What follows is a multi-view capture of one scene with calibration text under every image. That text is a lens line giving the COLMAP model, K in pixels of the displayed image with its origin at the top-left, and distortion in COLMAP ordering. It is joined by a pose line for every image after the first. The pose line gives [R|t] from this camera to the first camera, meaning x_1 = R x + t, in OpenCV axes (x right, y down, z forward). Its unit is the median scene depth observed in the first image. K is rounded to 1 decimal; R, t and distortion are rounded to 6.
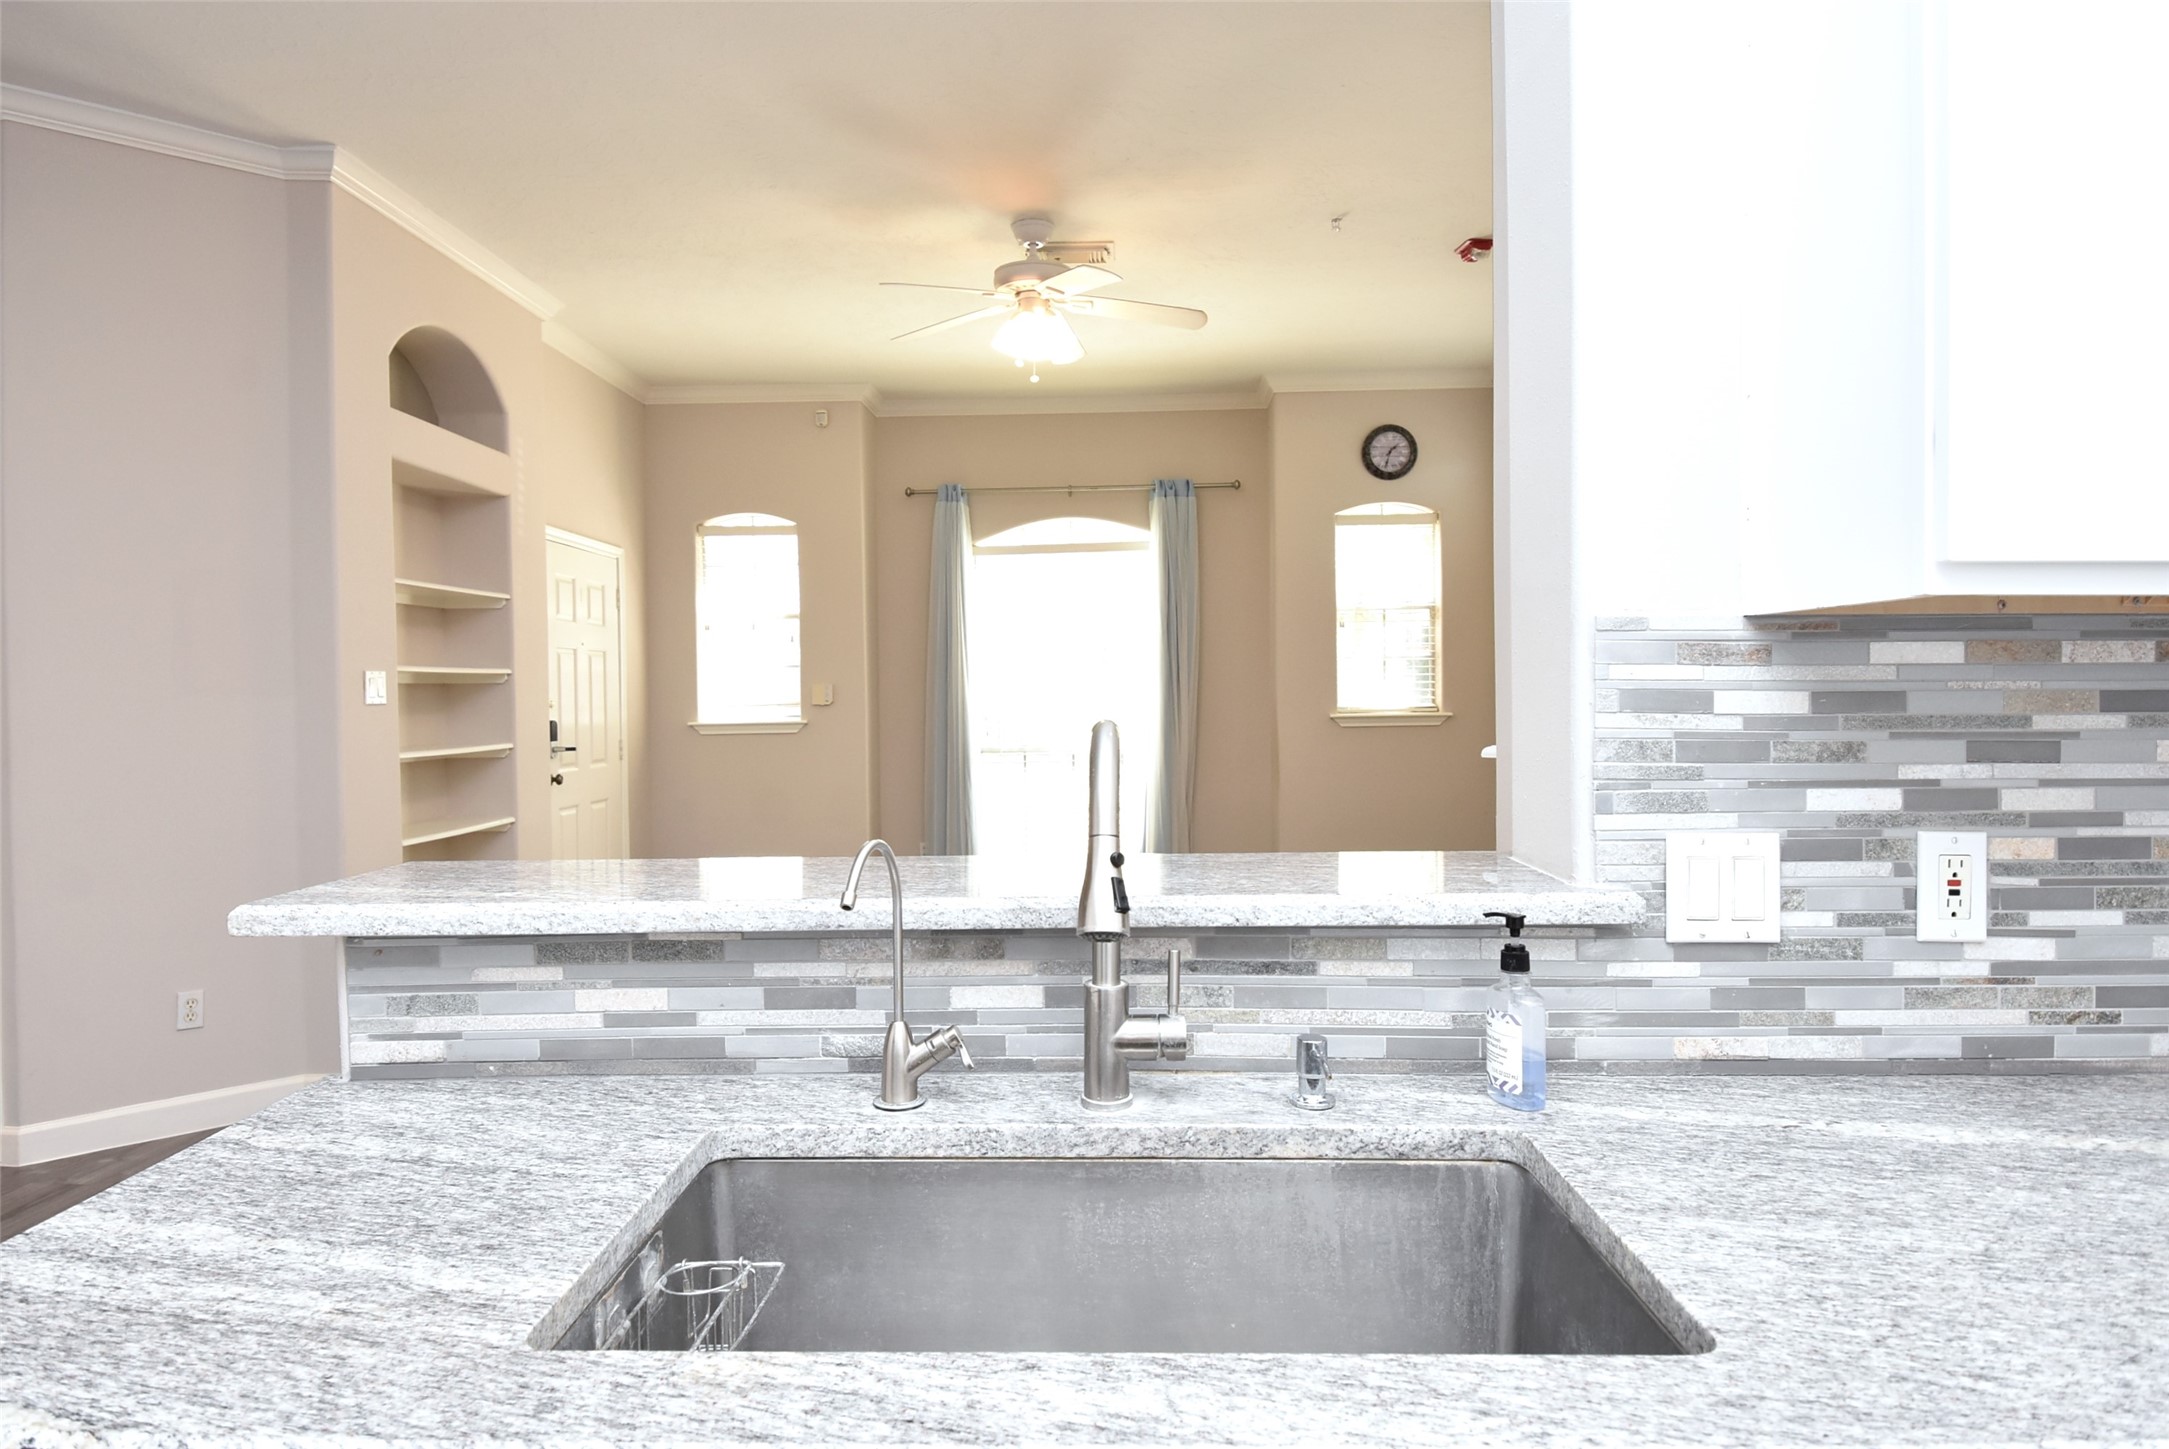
lens RADIAL K [[1168.3, 0, 1223.1], [0, 1168.3, 707.9], [0, 0, 1]] dist [-0.007193, -0.000978]
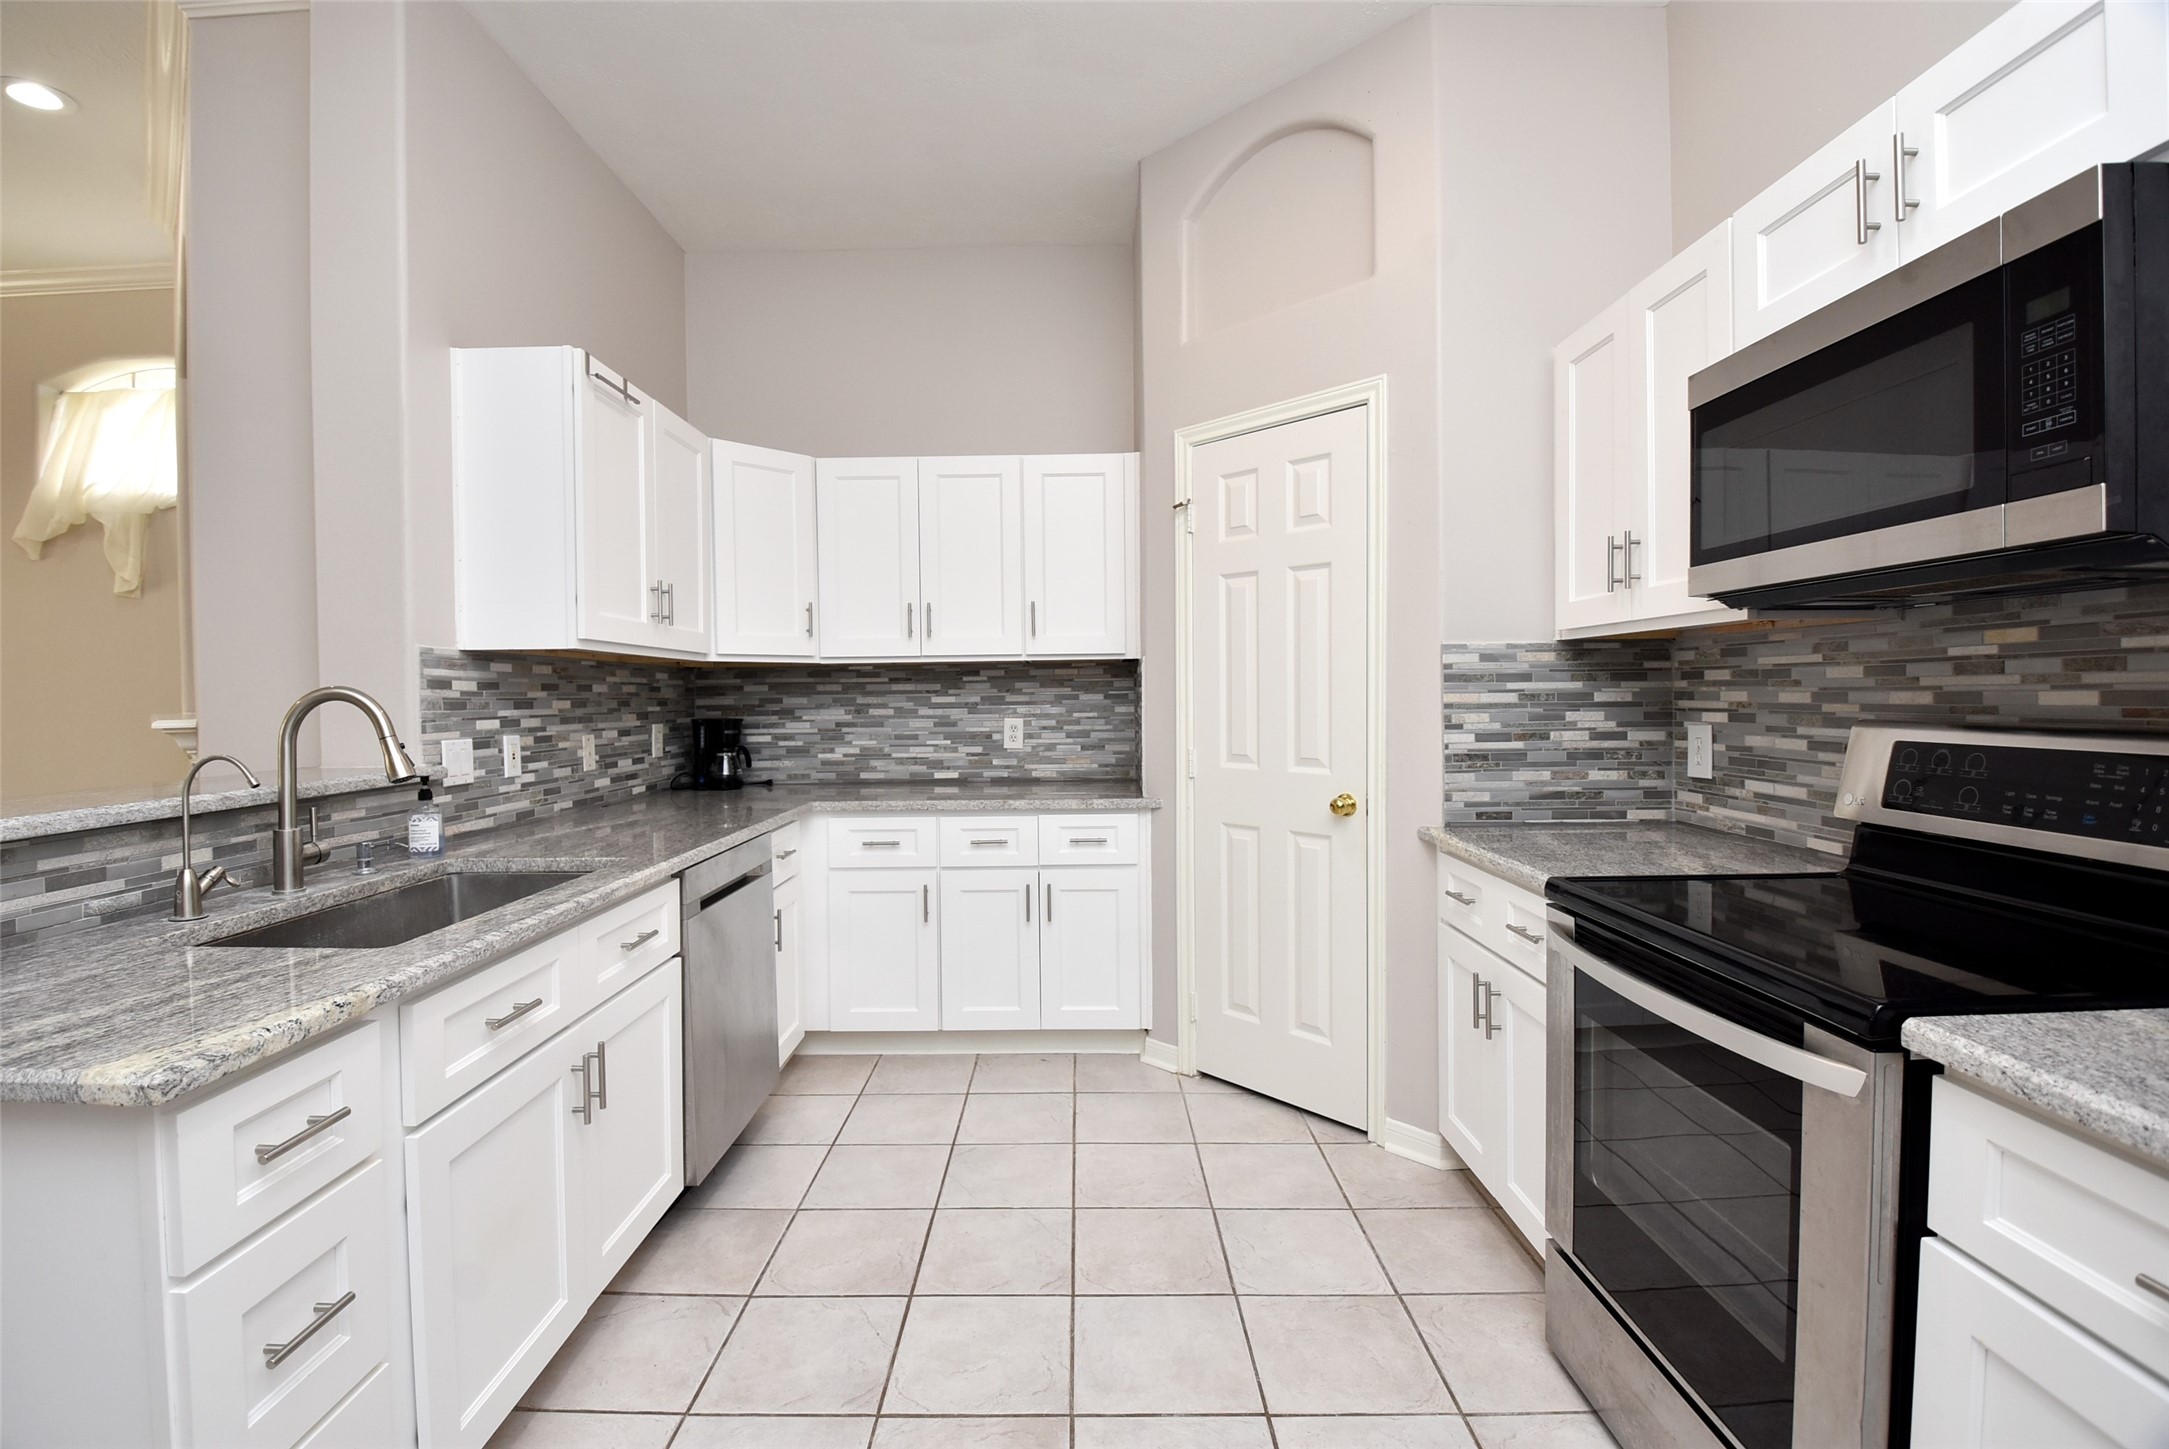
lens RADIAL K [[961.3, 0, 1059.8], [0, 961.3, 713.7], [0, 0, 1]] dist [0.000282, -0.012563]
pose [[-0.021652, -0.011293, 0.999702, -1.575472], [0.023892, 0.999645, 0.011810, 0.060467], [-0.999480, 0.024141, -0.021375, -0.198831]]
